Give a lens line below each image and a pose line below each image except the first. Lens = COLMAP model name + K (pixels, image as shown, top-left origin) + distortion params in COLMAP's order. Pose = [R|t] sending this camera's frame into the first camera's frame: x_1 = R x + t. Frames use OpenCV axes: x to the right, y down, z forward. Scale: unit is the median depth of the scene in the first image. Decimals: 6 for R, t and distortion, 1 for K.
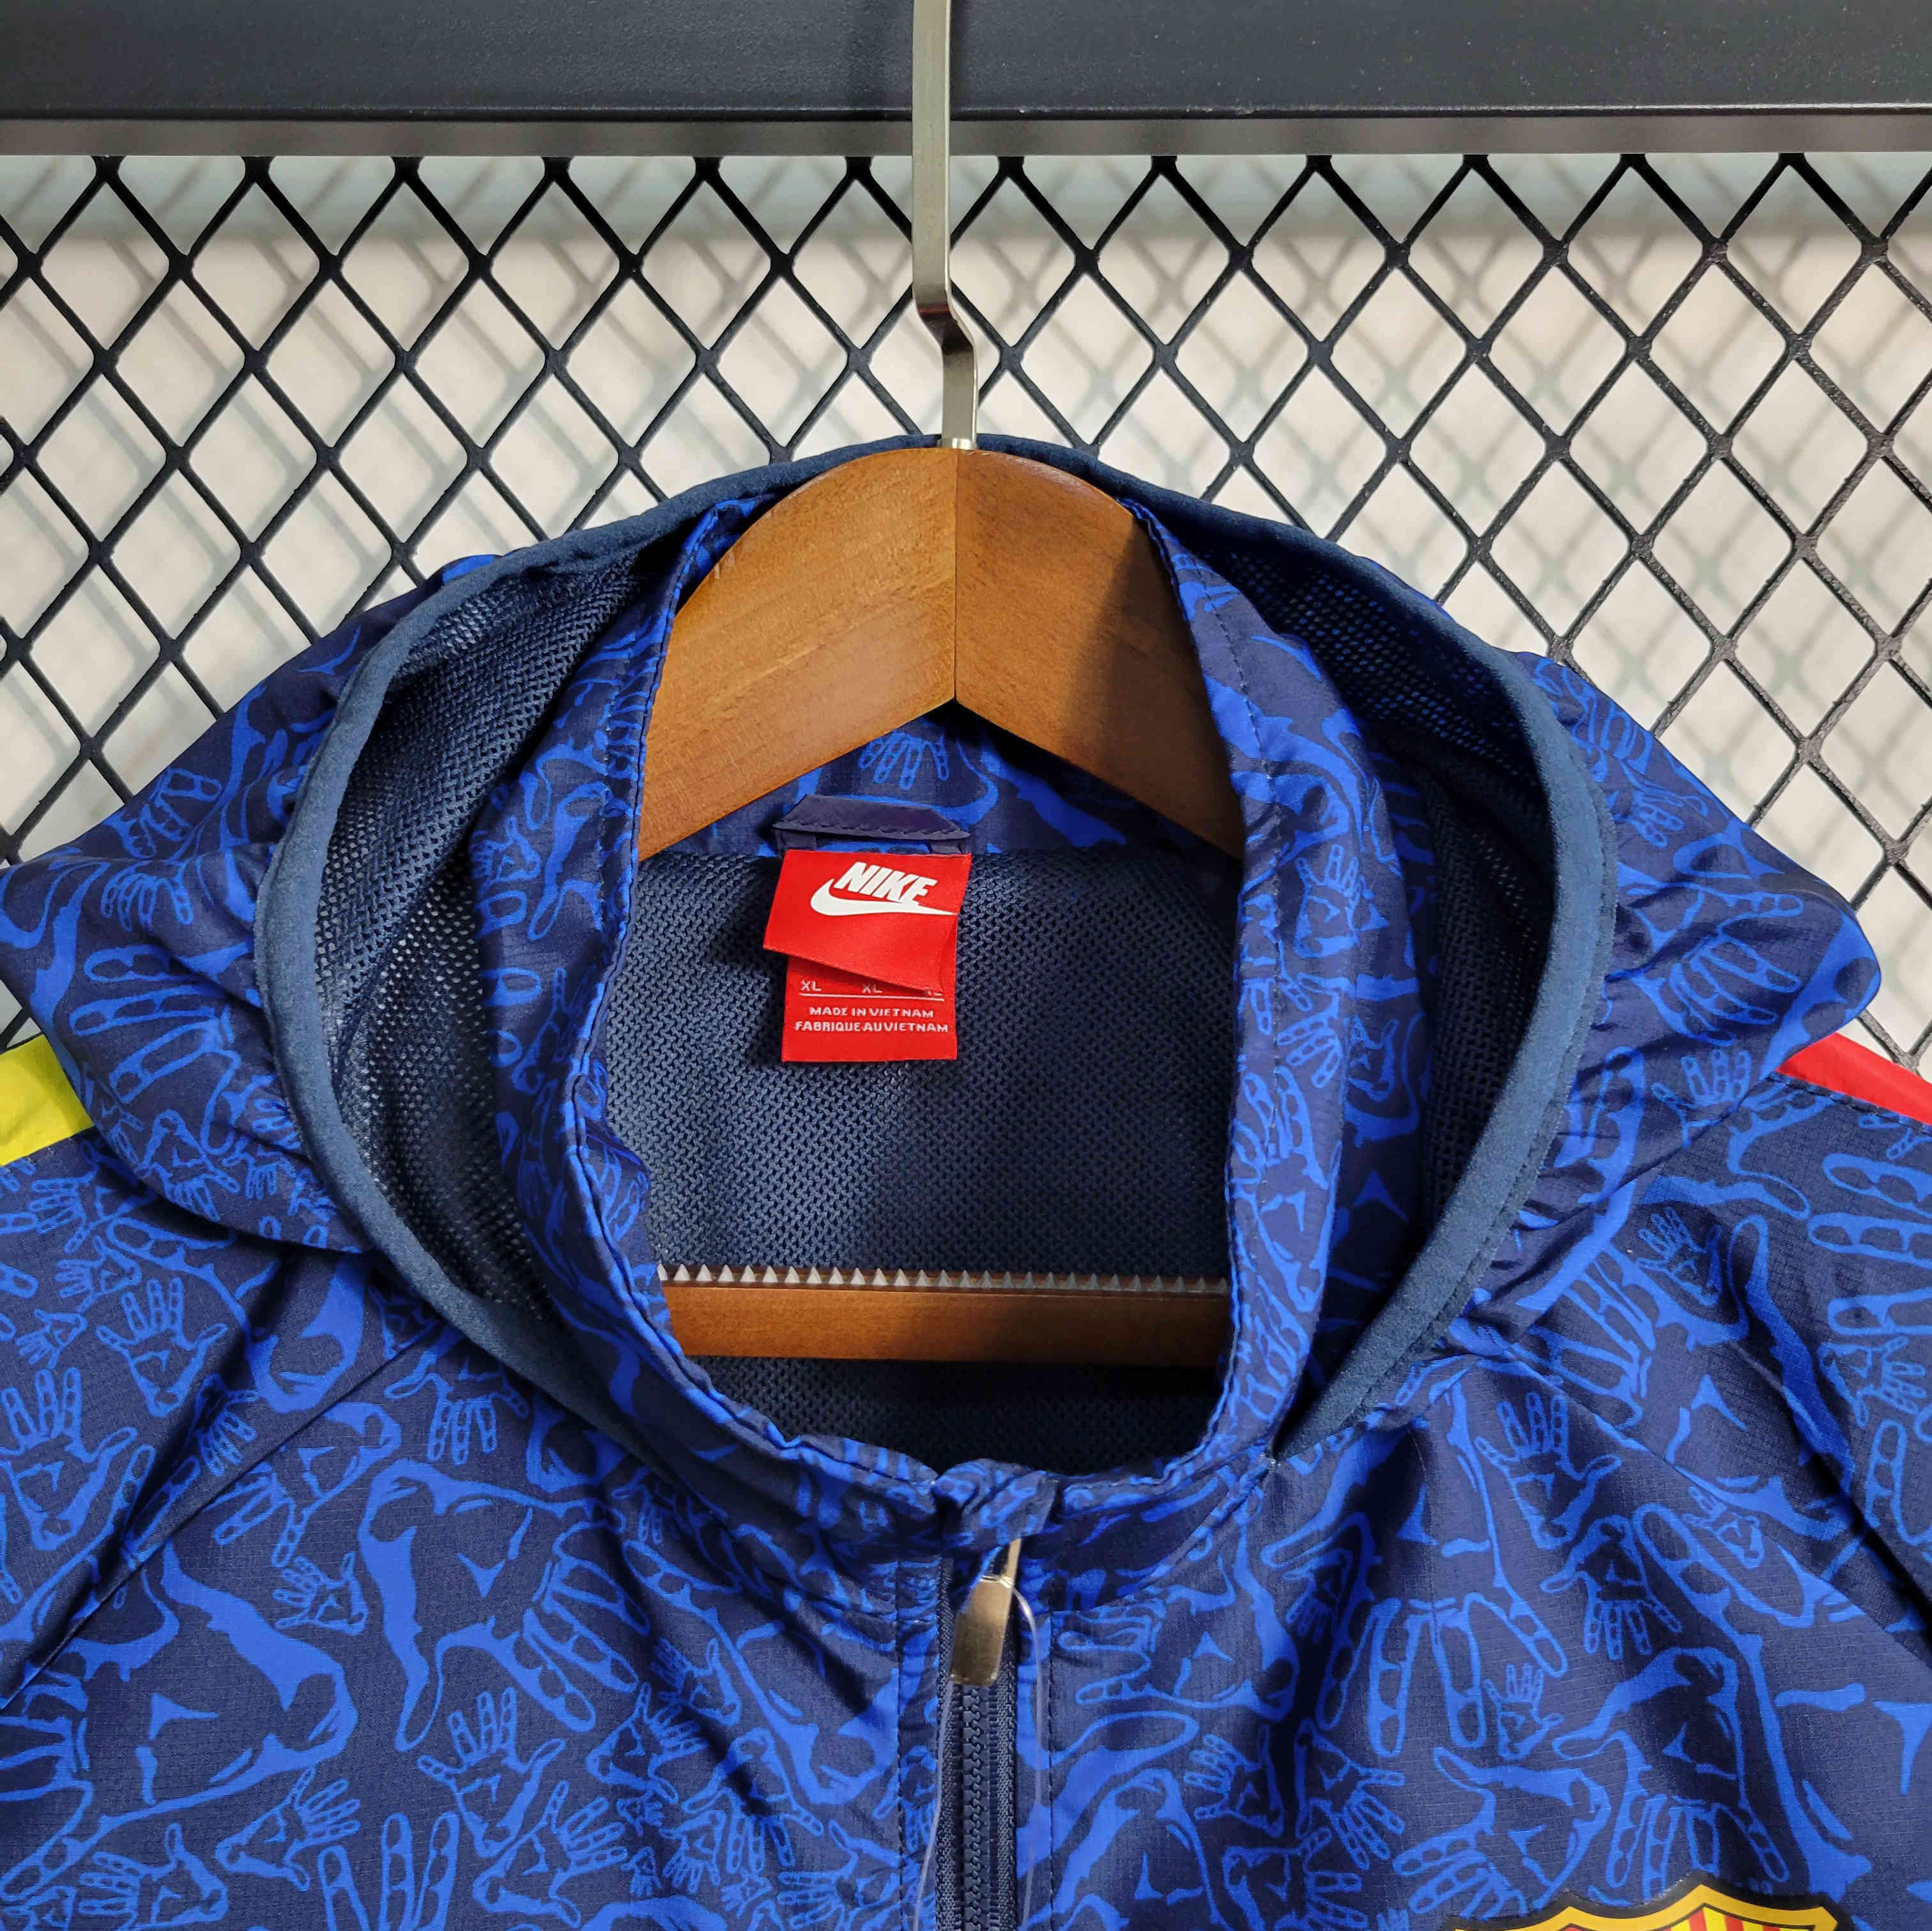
lens RADIAL K [[1752.3, 0, 966.0], [0, 1752.3, 965.5], [0, 0, 1]] dist [-0.018021, 0.003944]
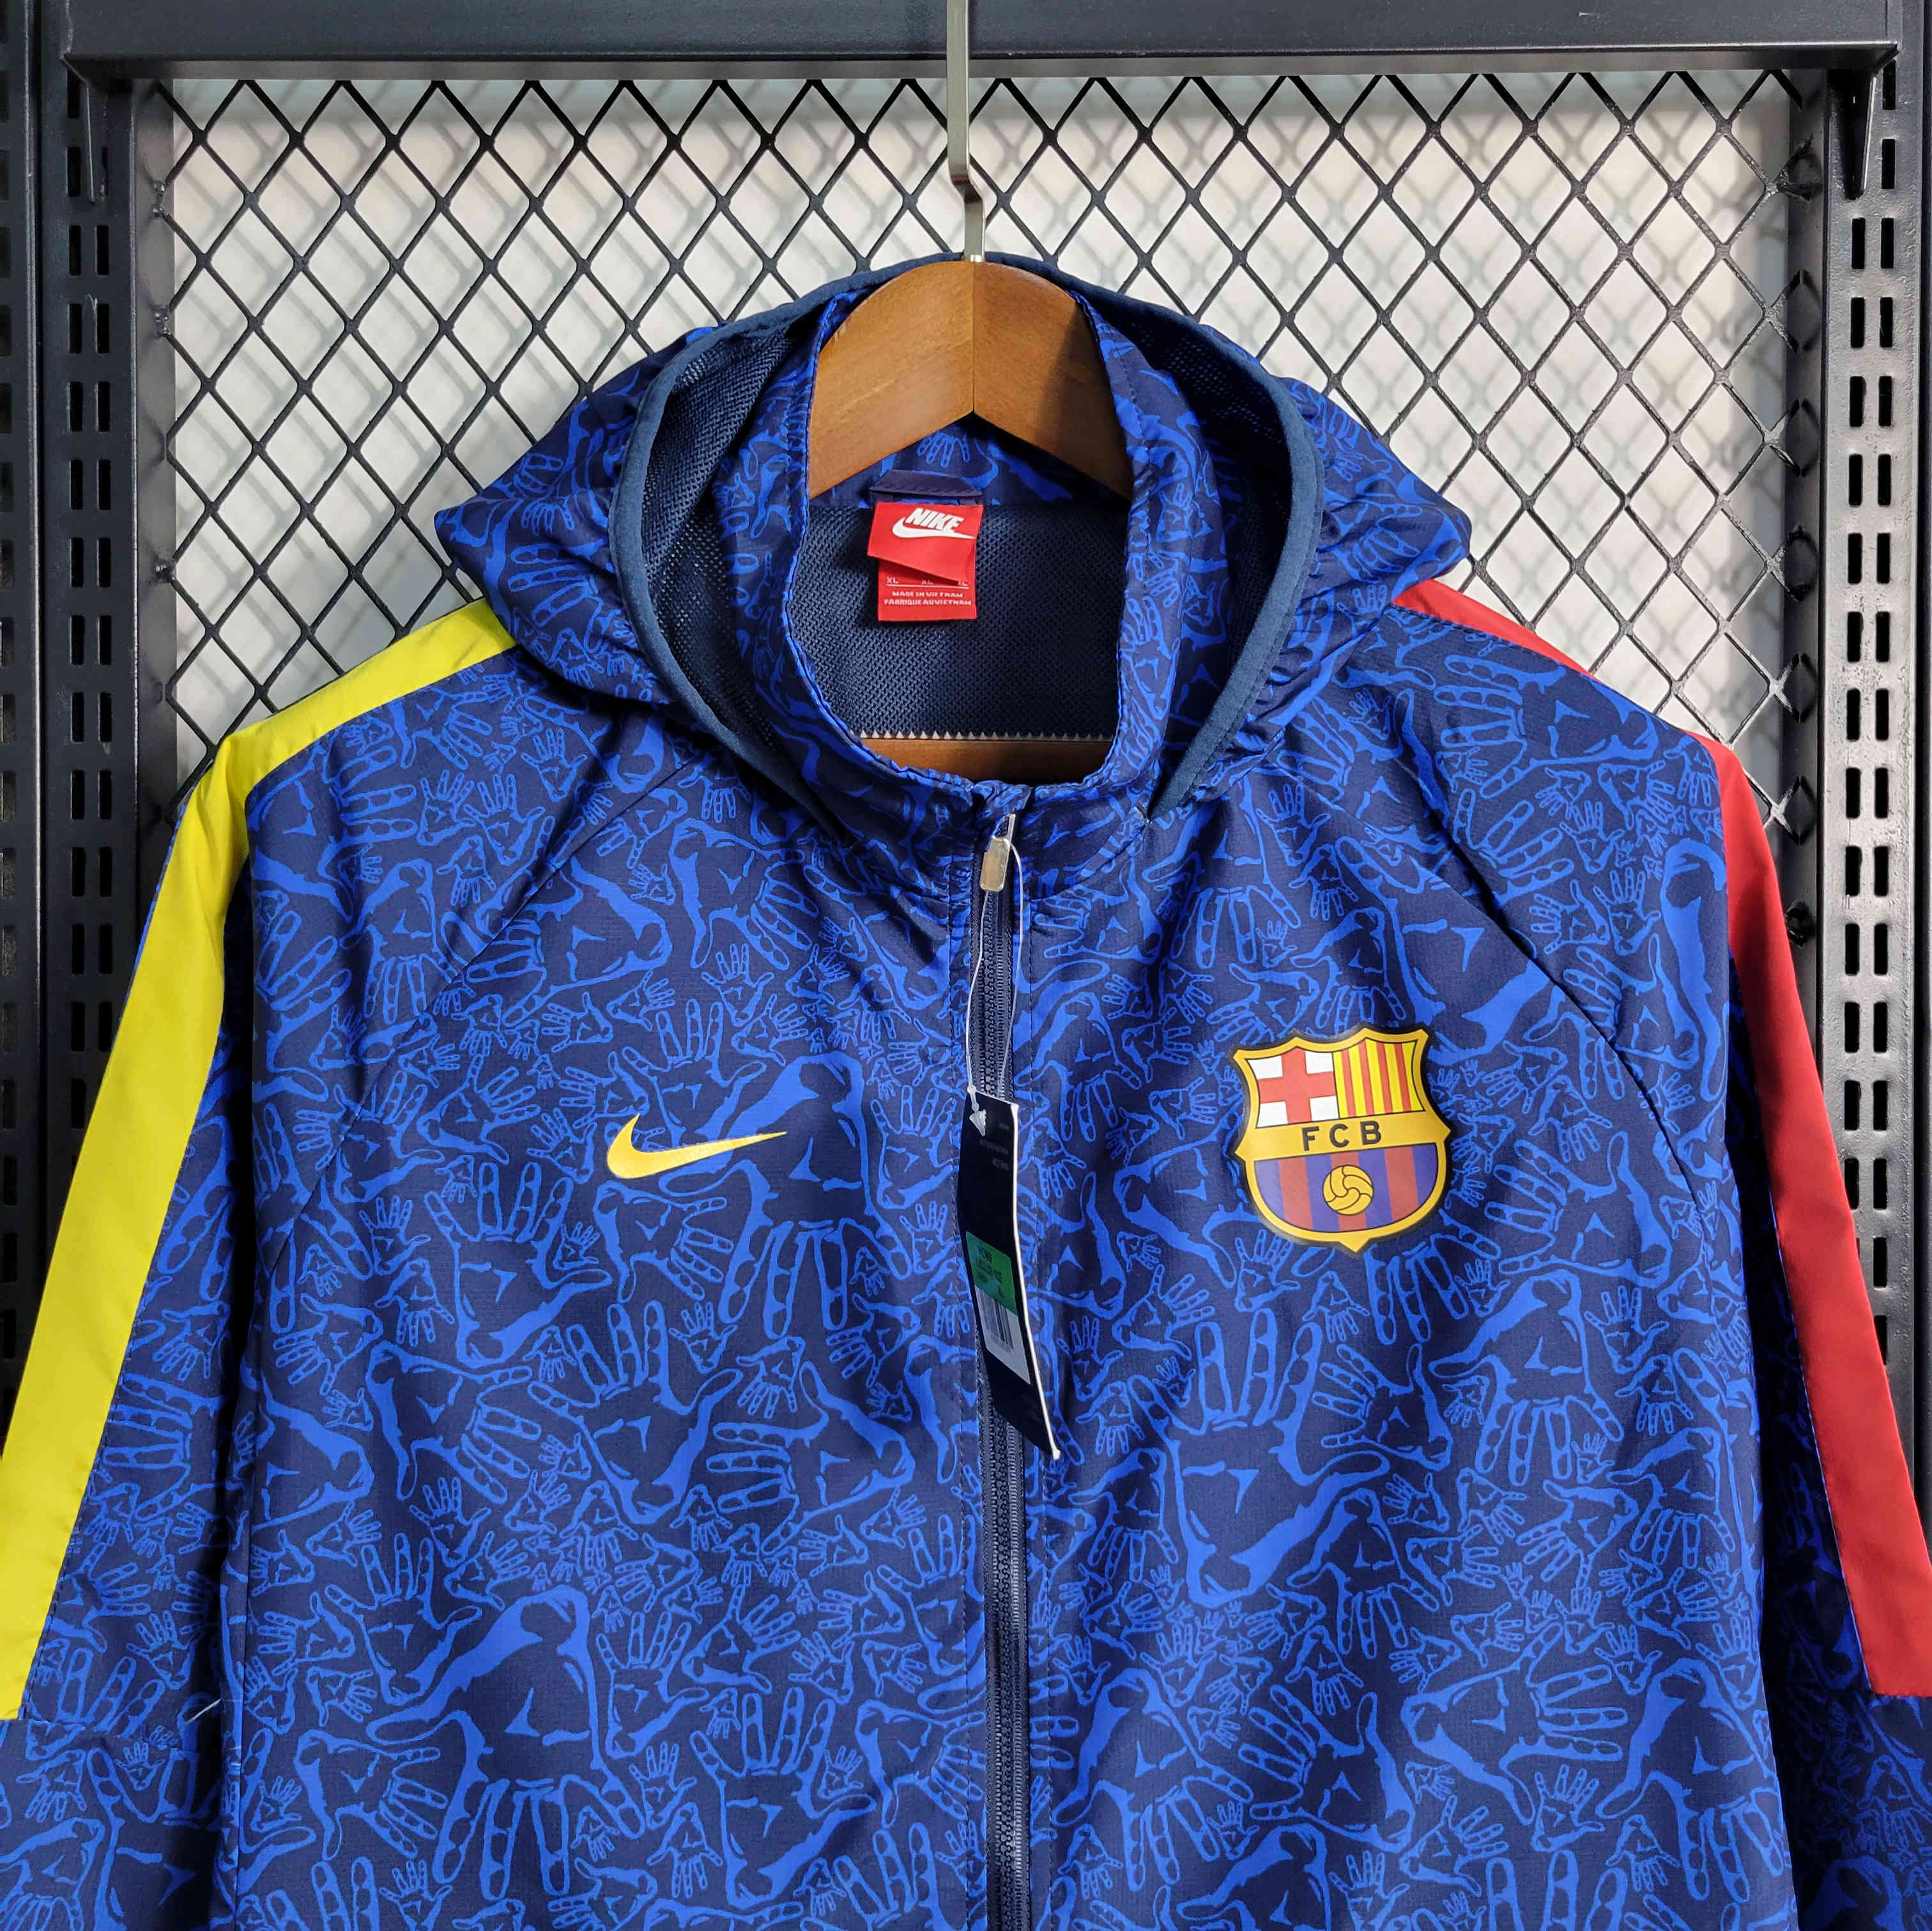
lens RADIAL K [[1752.3, 0, 966.0], [0, 1752.3, 965.5], [0, 0, 1]] dist [-0.018021, 0.003944]
pose [[0.999937, -0.009412, 0.006055, -0.033345], [0.008626, 0.992884, 0.118776, 0.213081], [-0.007129, -0.118716, 0.992903, -0.893730]]
